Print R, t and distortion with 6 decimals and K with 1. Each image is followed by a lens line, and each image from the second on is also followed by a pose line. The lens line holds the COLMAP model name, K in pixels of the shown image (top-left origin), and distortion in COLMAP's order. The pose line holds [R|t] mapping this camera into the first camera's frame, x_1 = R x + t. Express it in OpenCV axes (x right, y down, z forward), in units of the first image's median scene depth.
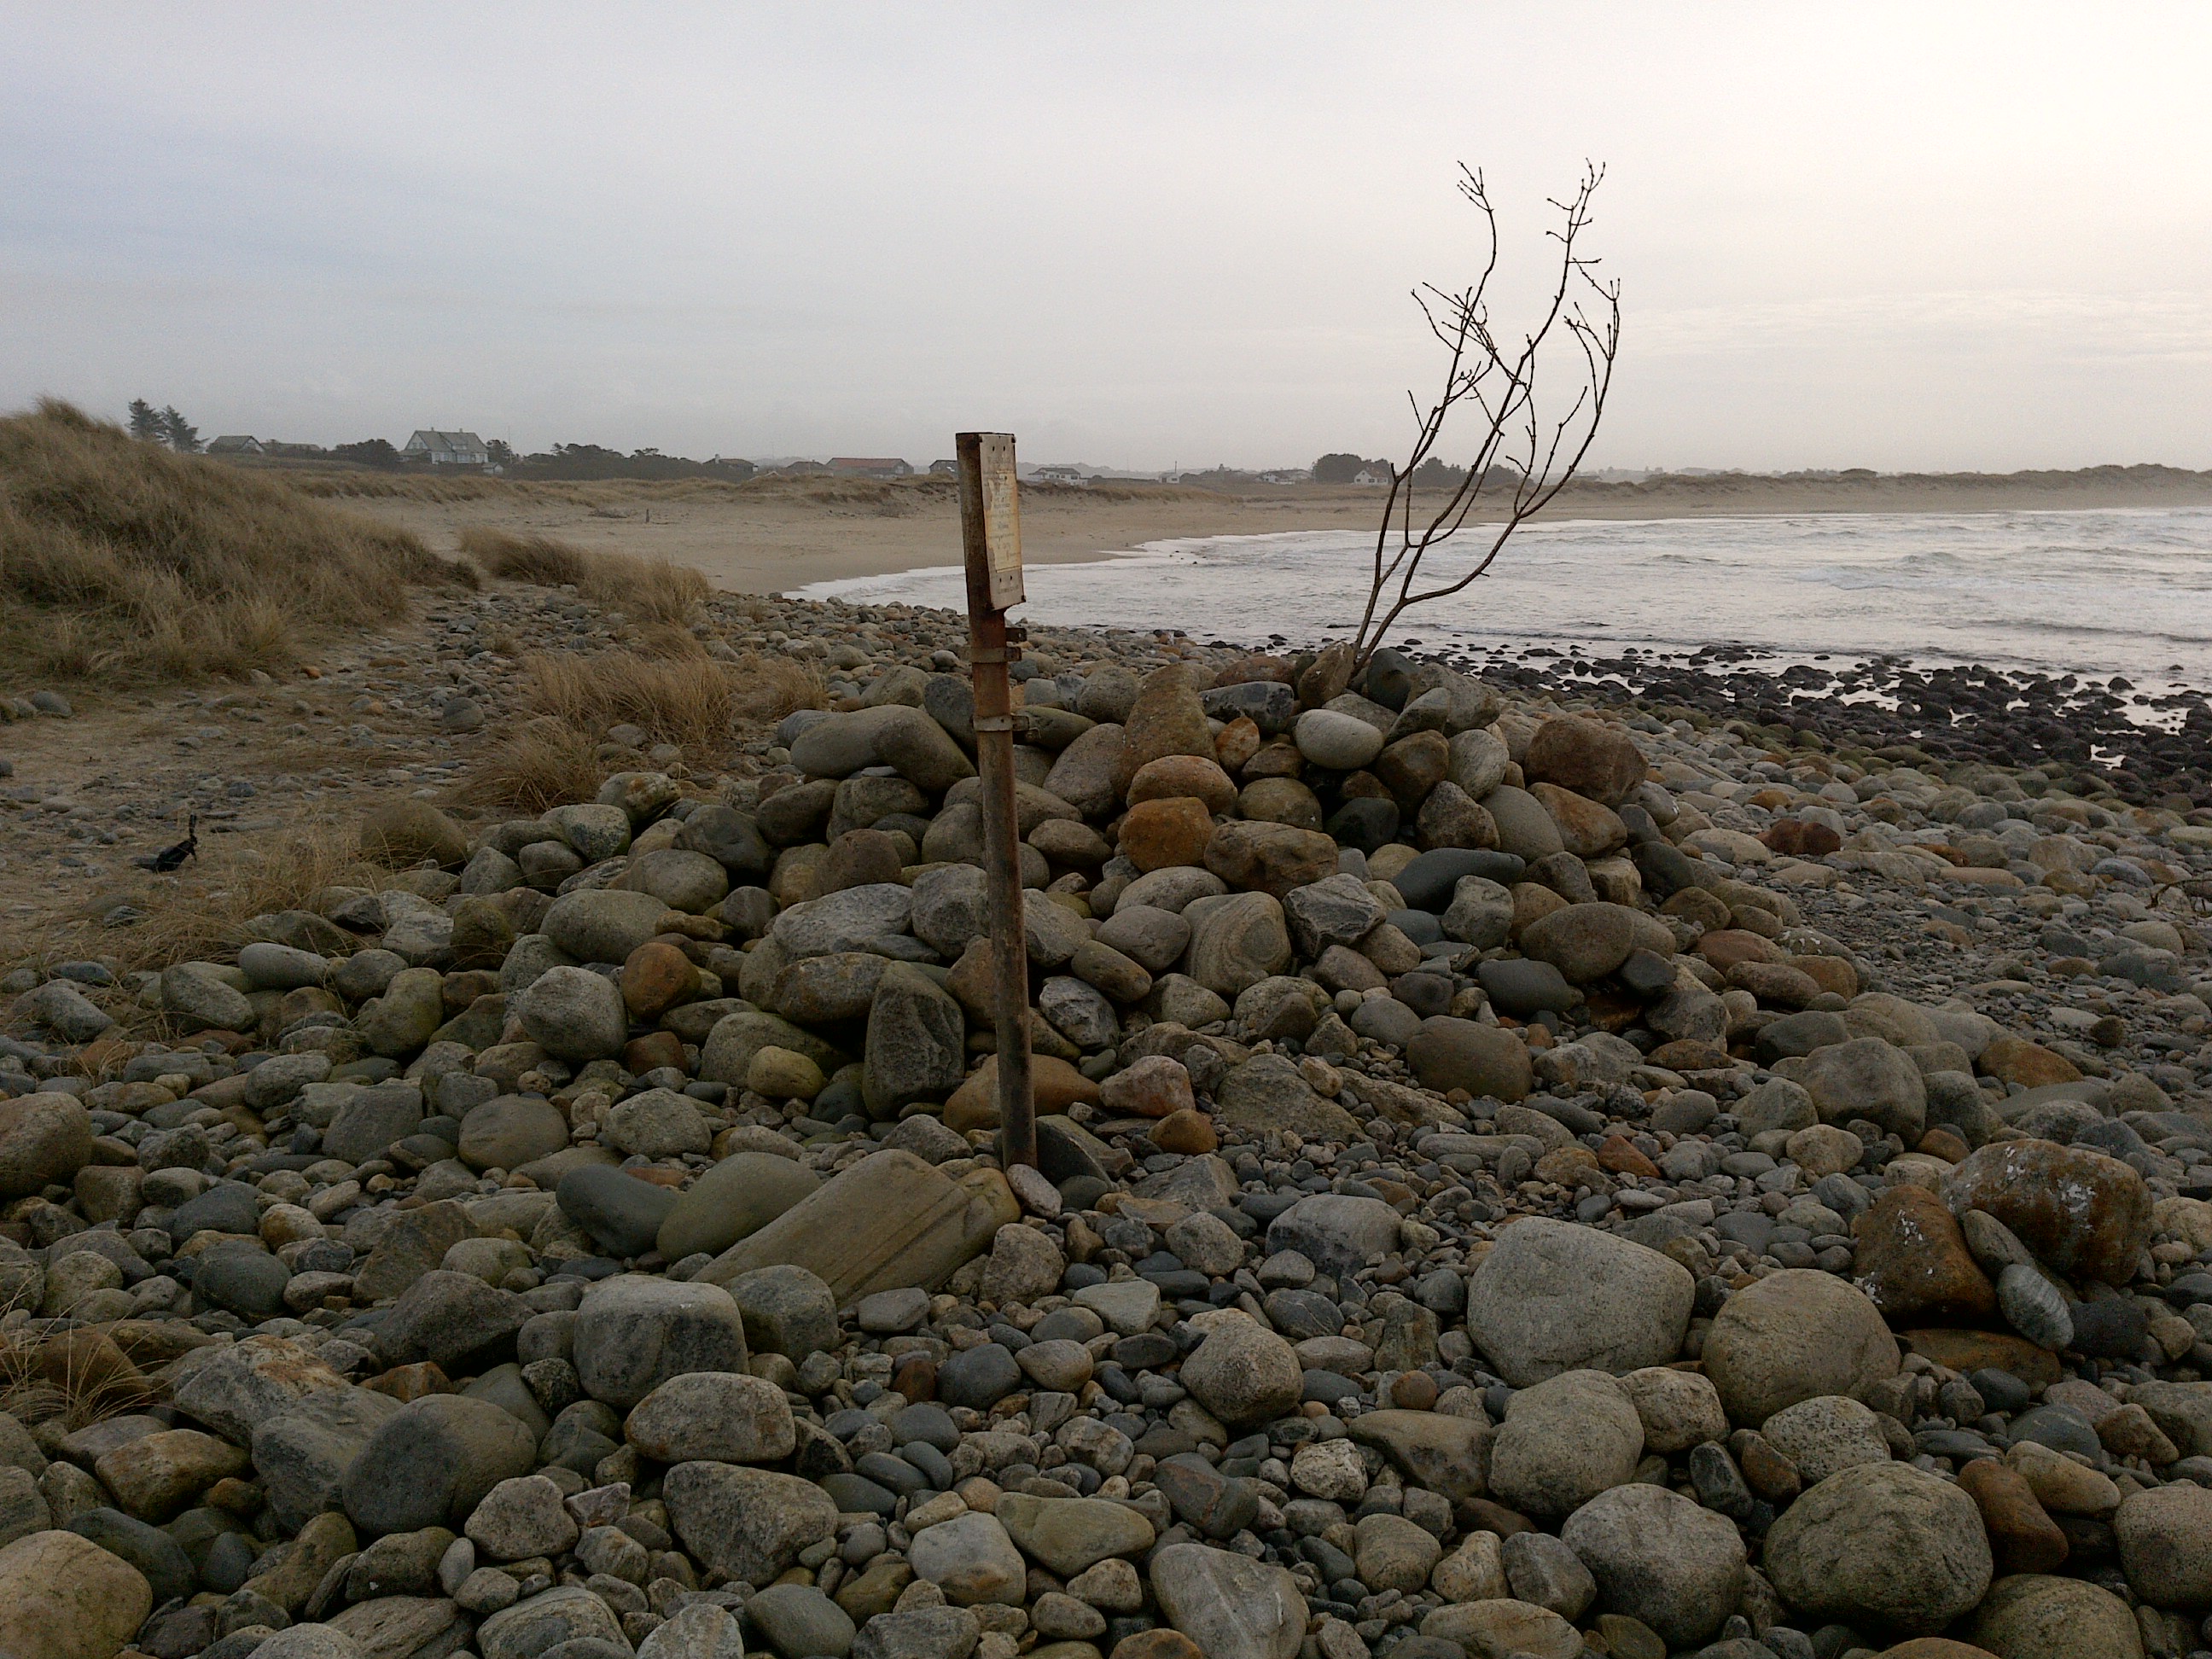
lens RADIAL K [[2353.4, 0, 1104.1], [0, 2353.4, 829.2], [0, 0, 1]] dist [0.073289, 0.000000]
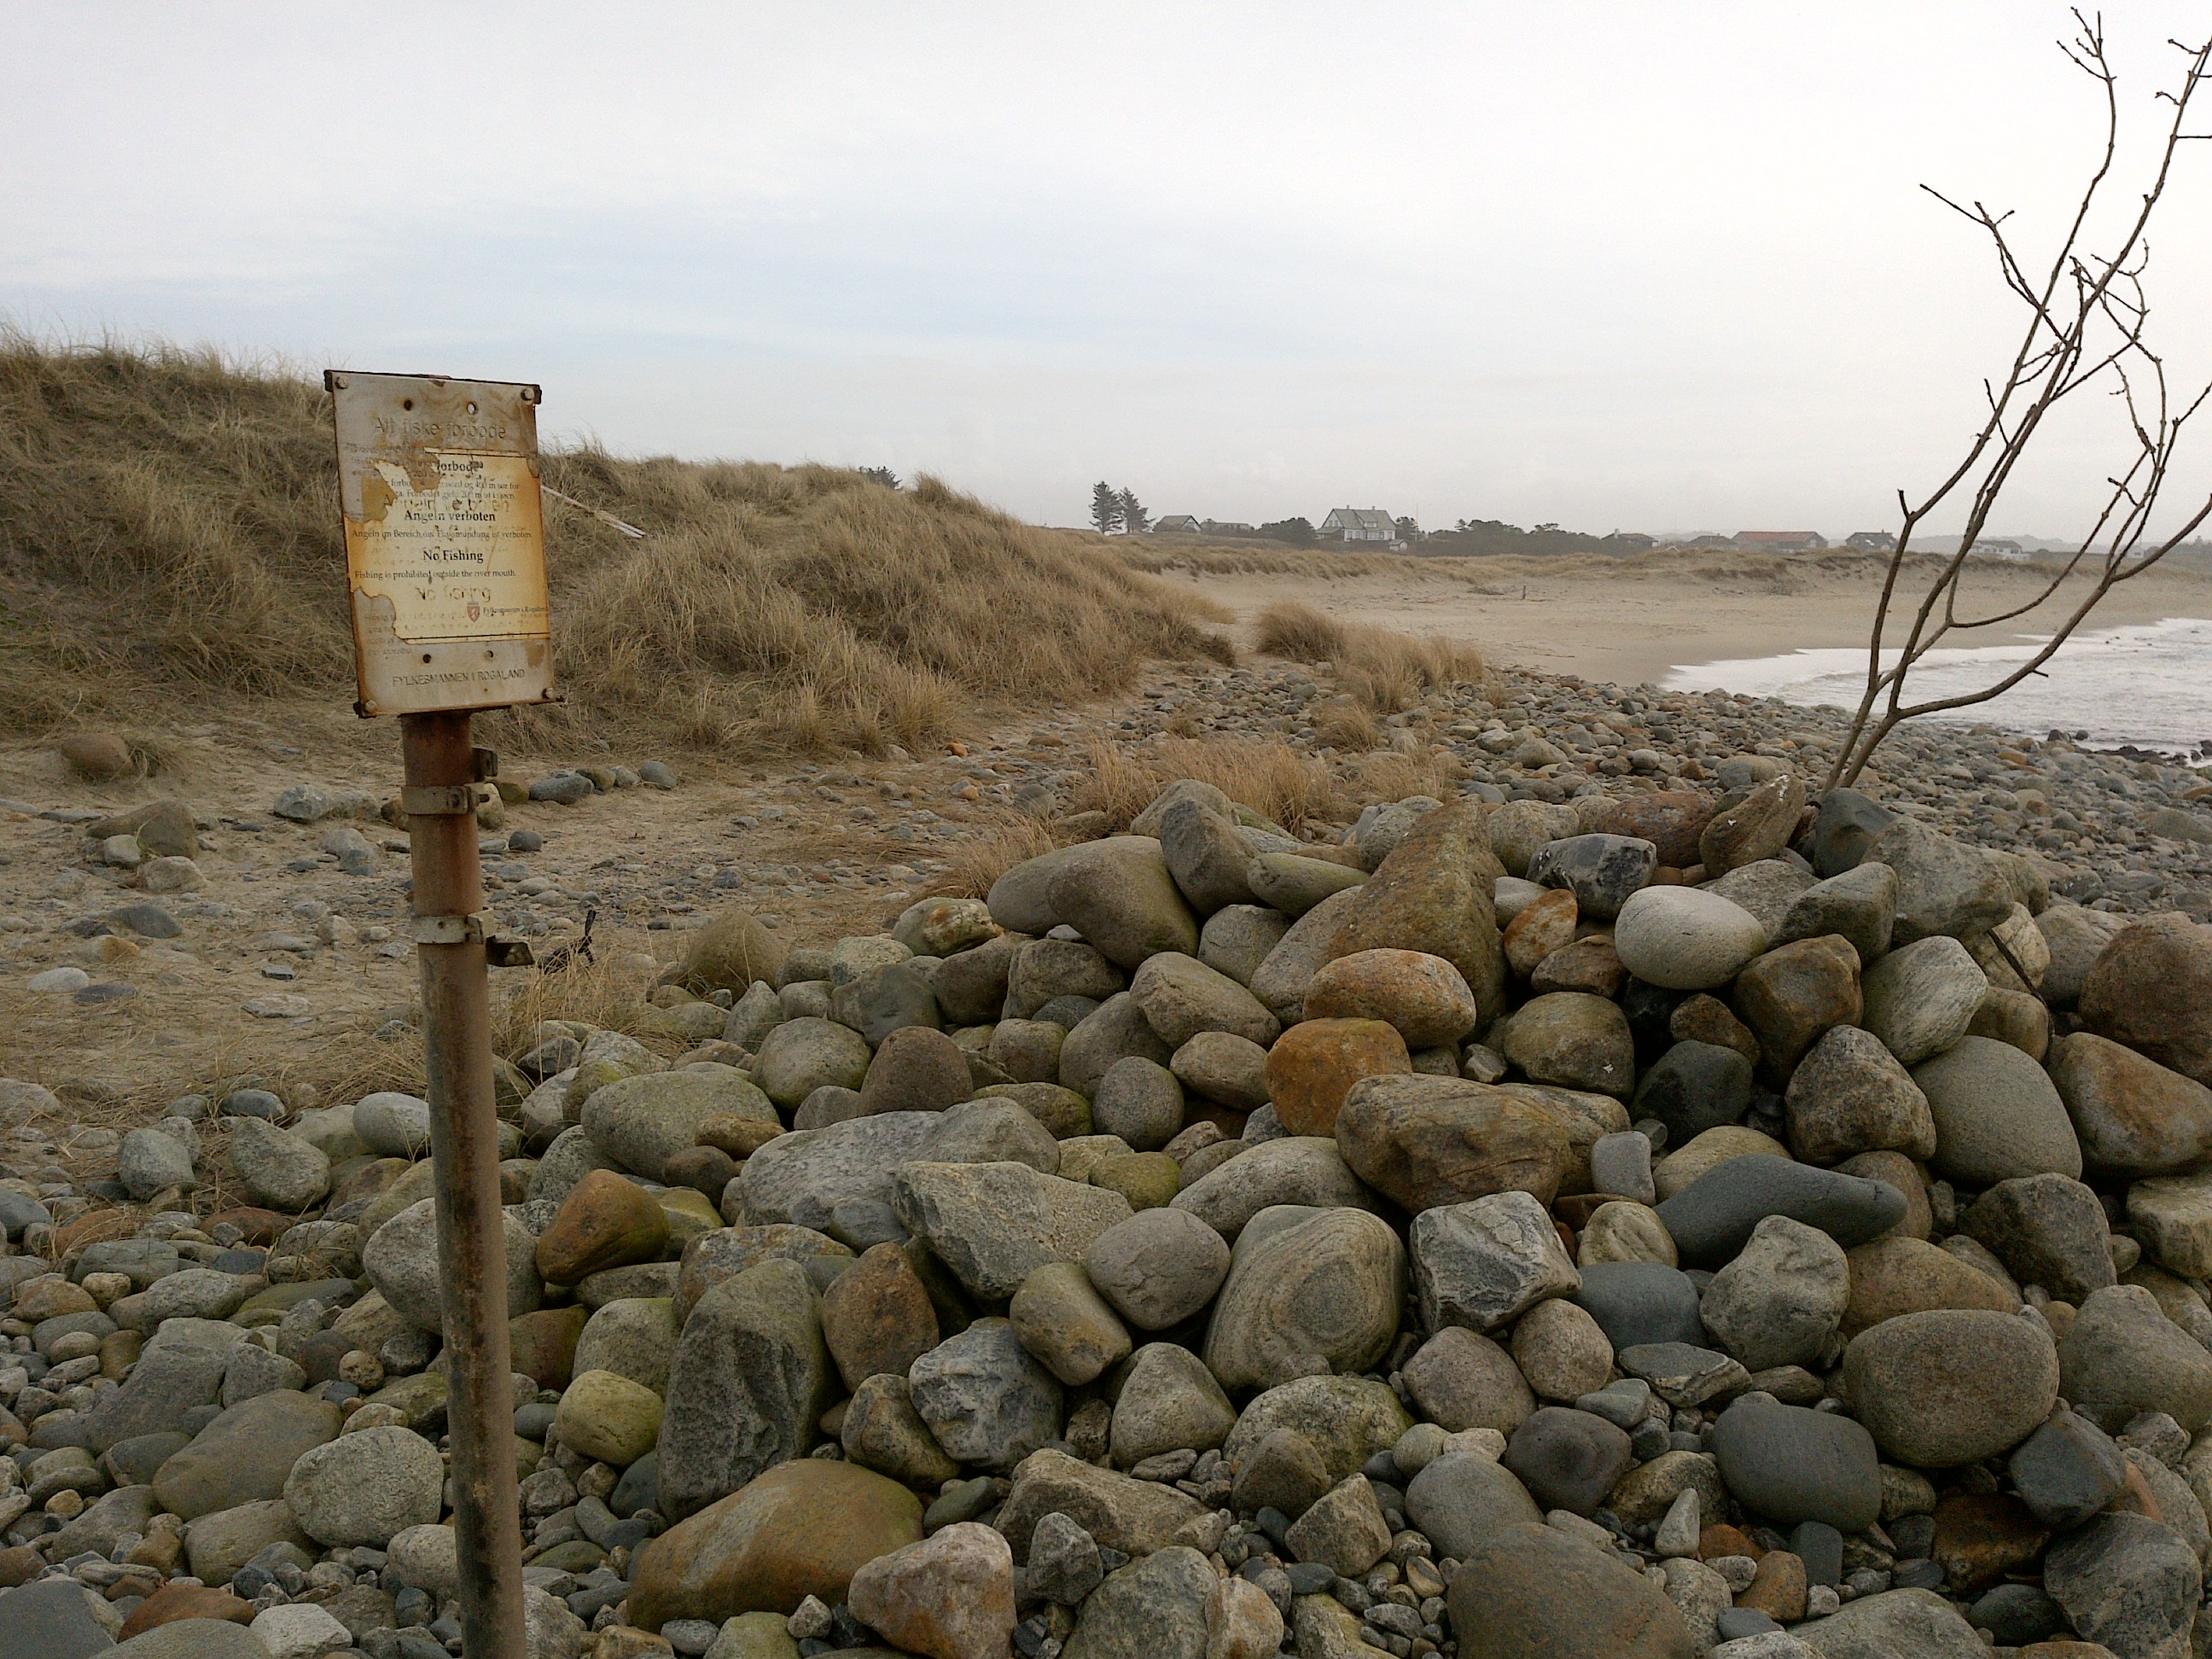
lens RADIAL K [[2353.4, 0, 1108.9], [0, 2353.4, 824.0], [0, 0, 1]] dist [0.073289, 0.000000]
pose [[0.917273, 0.050451, -0.395050, 0.098394], [-0.064488, 0.997669, -0.022326, -0.021497], [0.393002, 0.045955, 0.918388, 0.185389]]
